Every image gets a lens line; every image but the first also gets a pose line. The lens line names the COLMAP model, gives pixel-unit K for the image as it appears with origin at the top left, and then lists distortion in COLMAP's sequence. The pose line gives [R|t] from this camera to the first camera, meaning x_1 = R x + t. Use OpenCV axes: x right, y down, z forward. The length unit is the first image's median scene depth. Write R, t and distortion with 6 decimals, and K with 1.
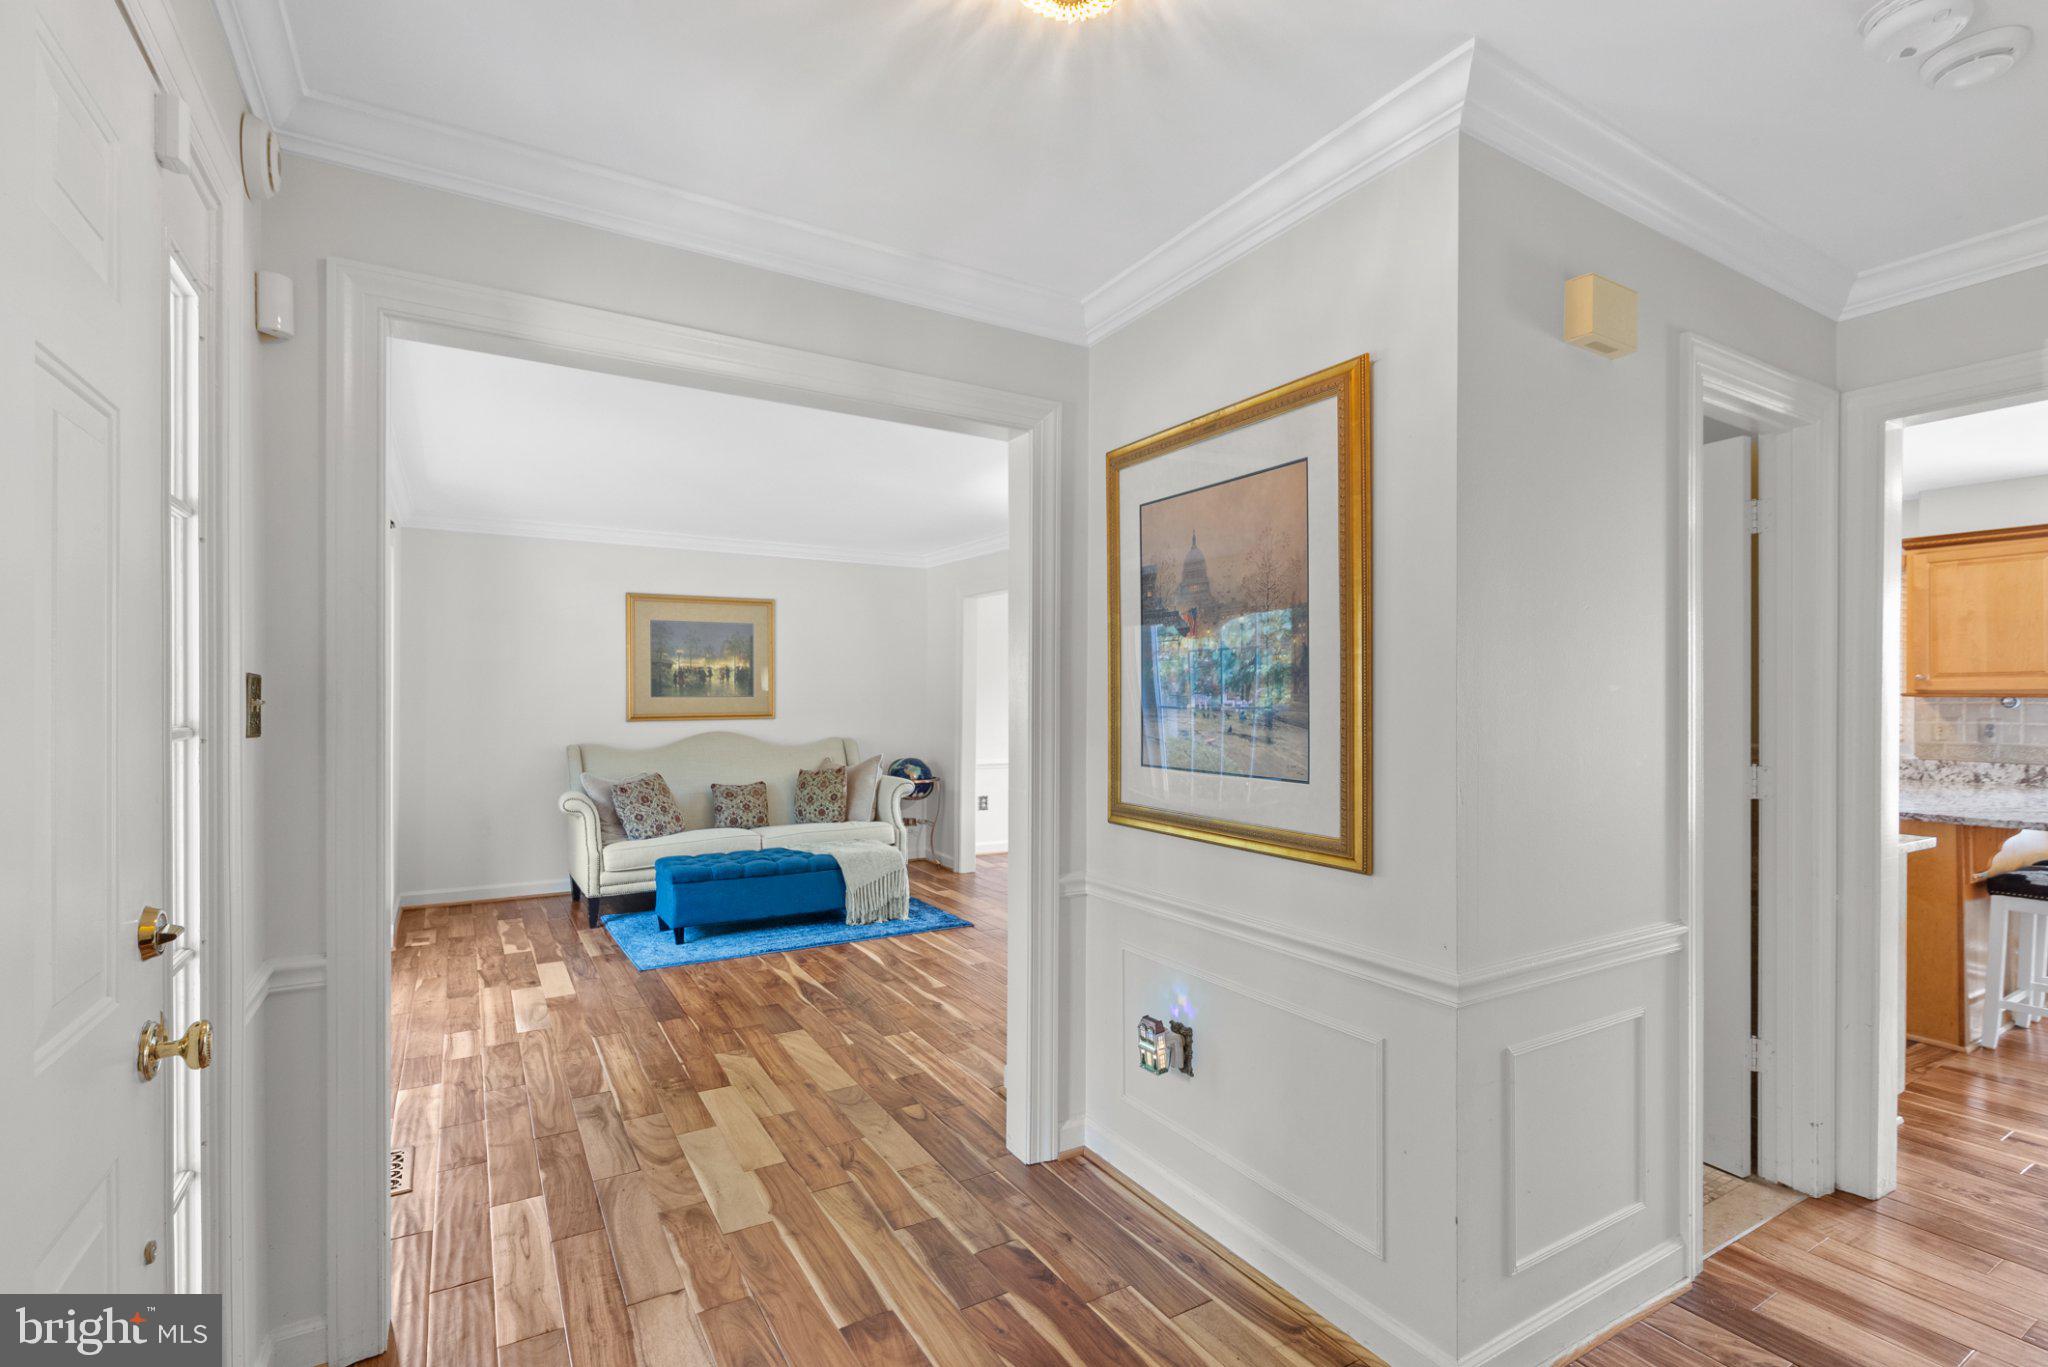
lens RADIAL K [[939.3, 0, 1017.0], [0, 939.3, 701.6], [0, 0, 1]] dist [0.000644, 0.000612]
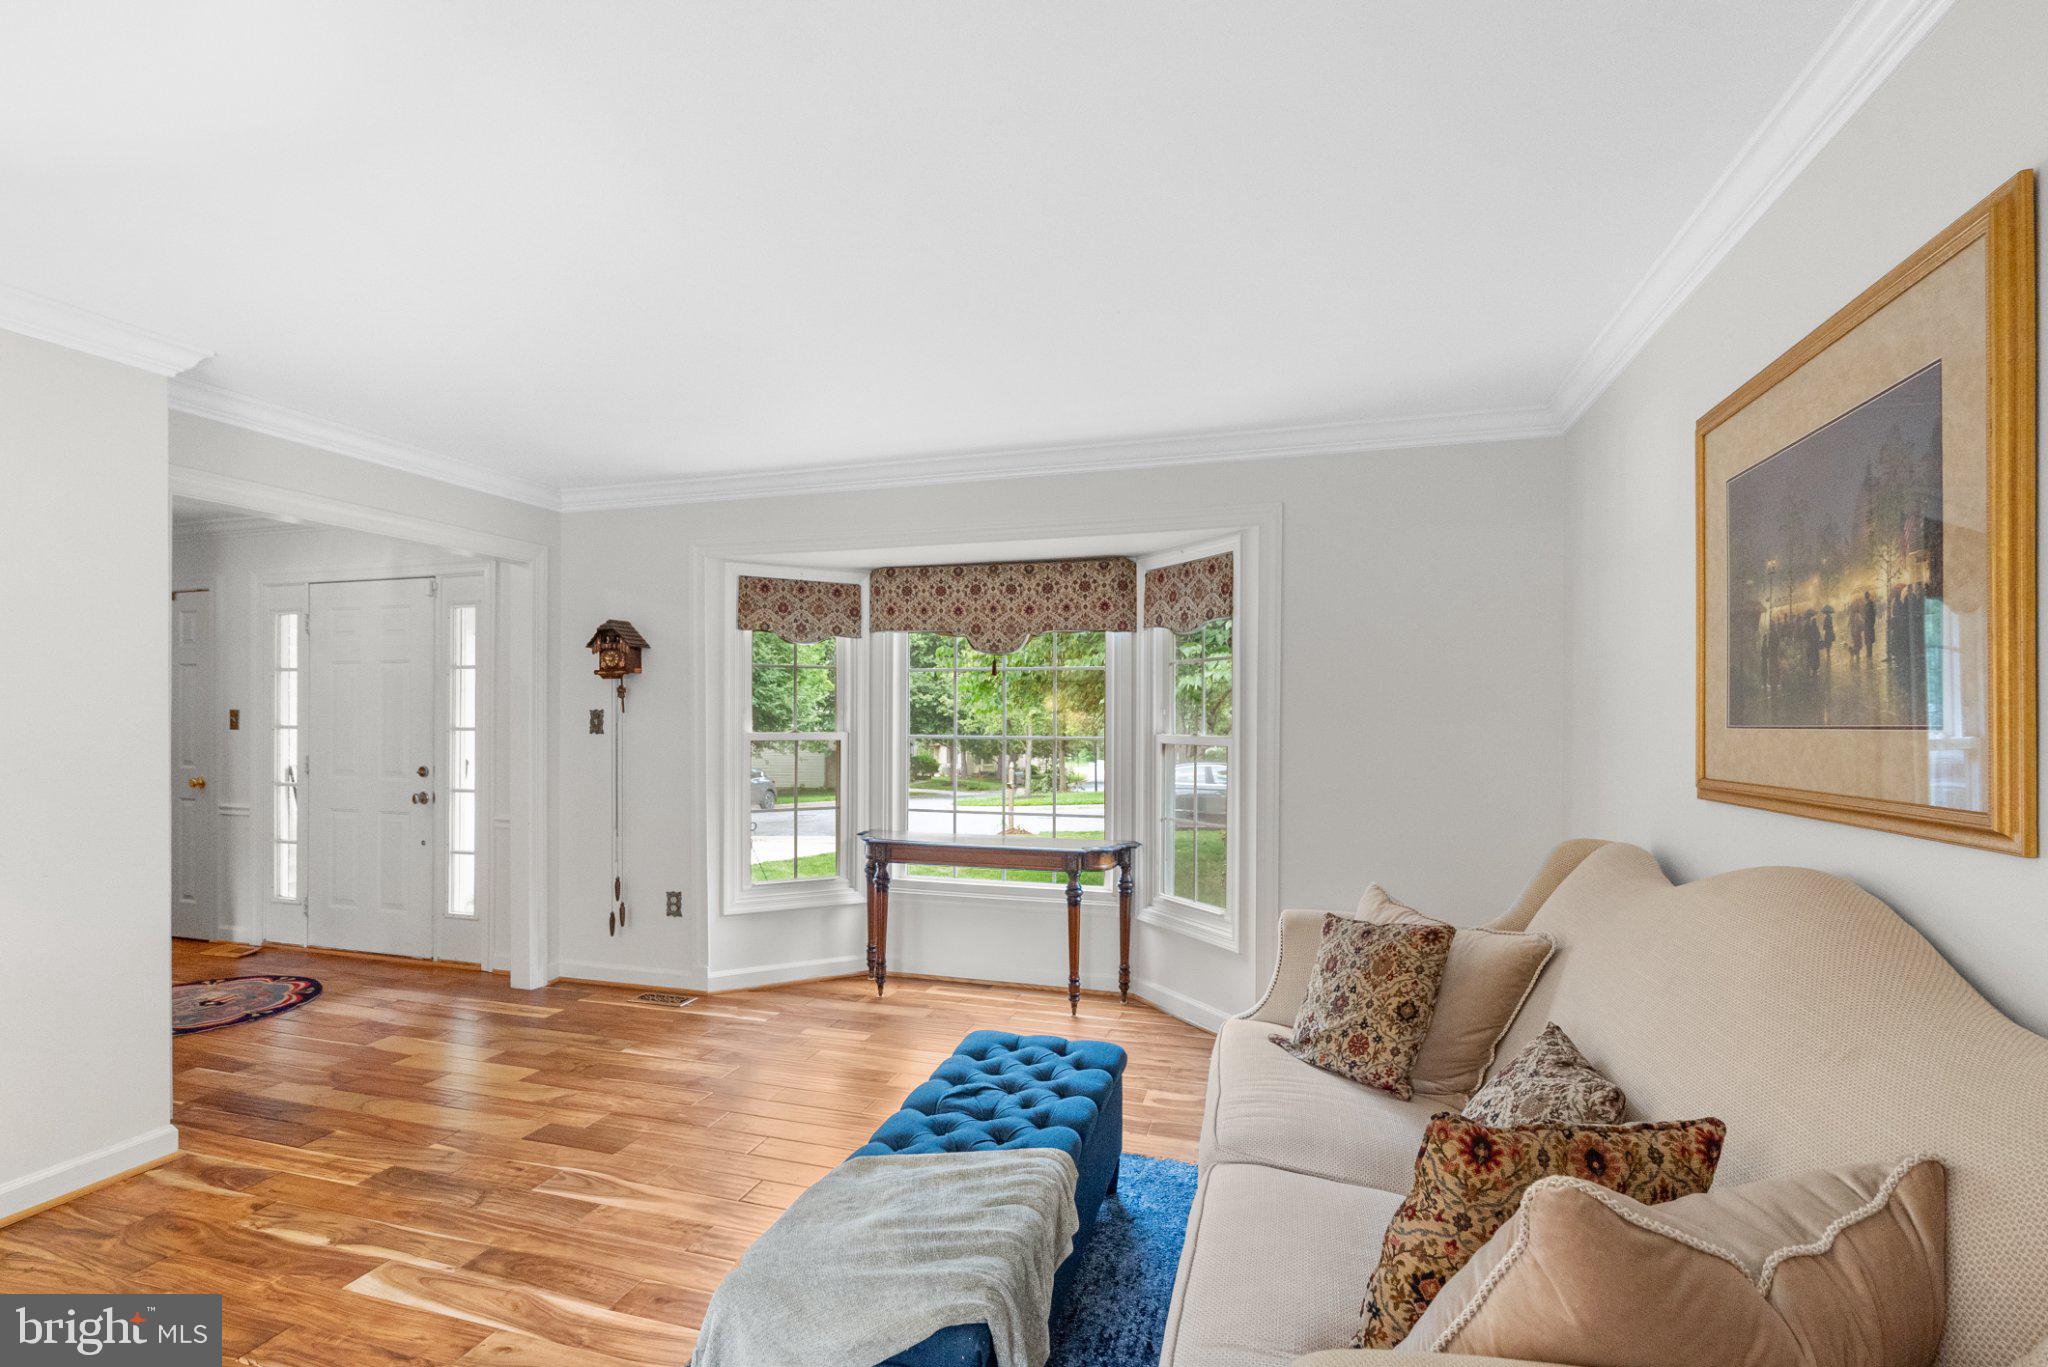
lens RADIAL K [[937.1, 0, 1006.4], [0, 937.1, 714.7], [0, 0, 1]] dist [-0.012395, 0.000004]
pose [[-0.741761, -0.003308, -0.670656, -0.002812], [-0.006094, 0.999980, 0.001807, -0.009829], [0.670637, 0.005427, -0.741766, 1.396925]]
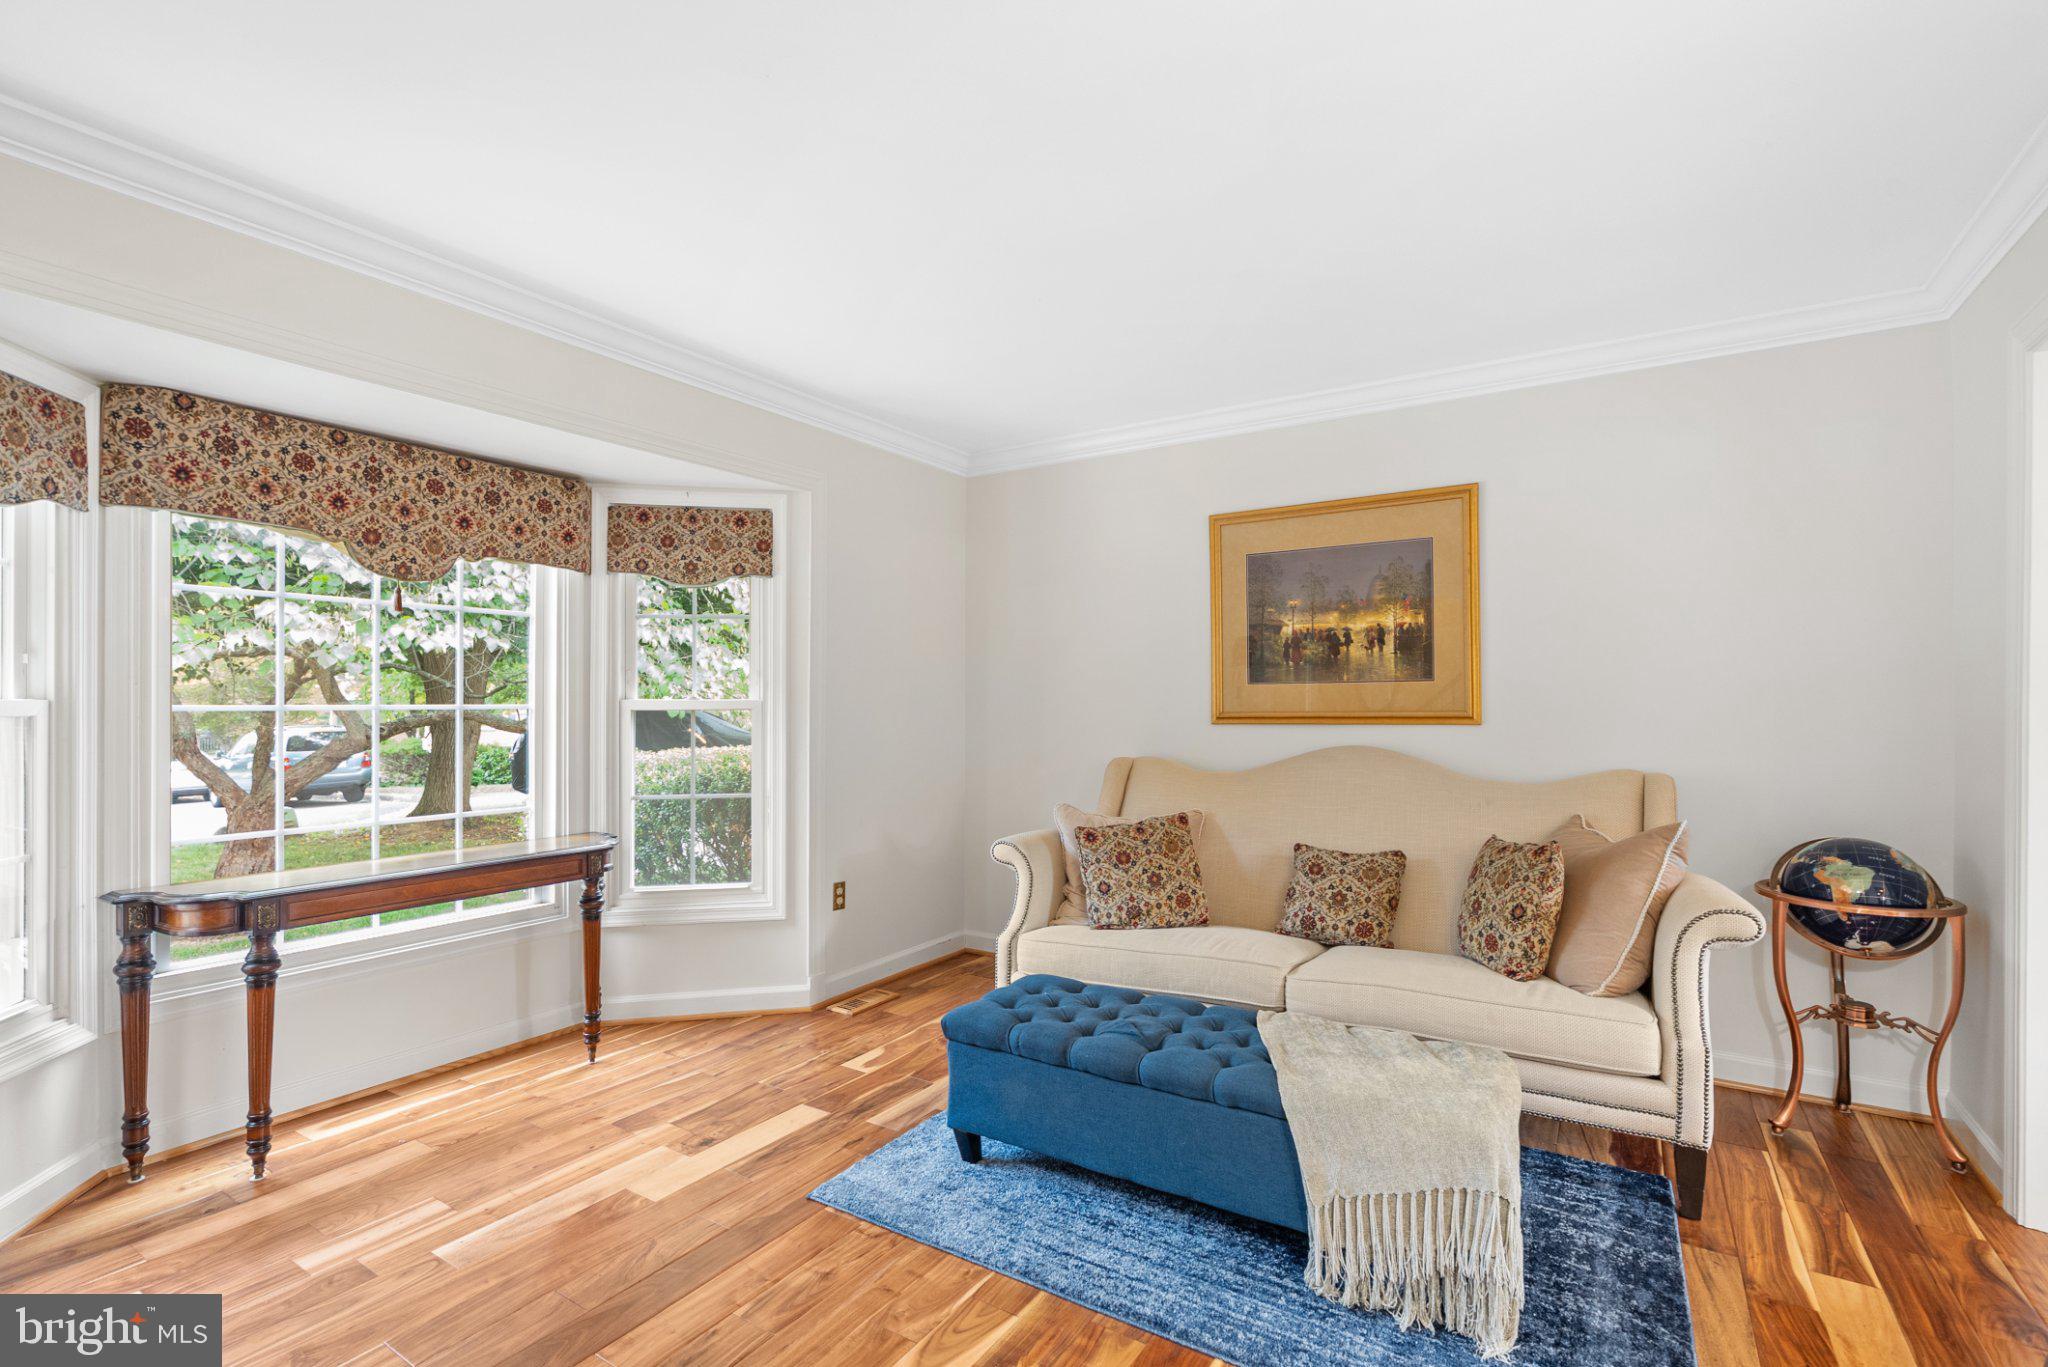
lens RADIAL K [[949.3, 0, 1012.2], [0, 949.3, 691.6], [0, 0, 1]] dist [0.002227, 0.001676]
pose [[0.442803, -0.010221, -0.896561, 0.111714], [-0.003173, 0.999911, -0.012966, 0.011483], [0.896613, 0.008586, 0.442731, 0.781462]]
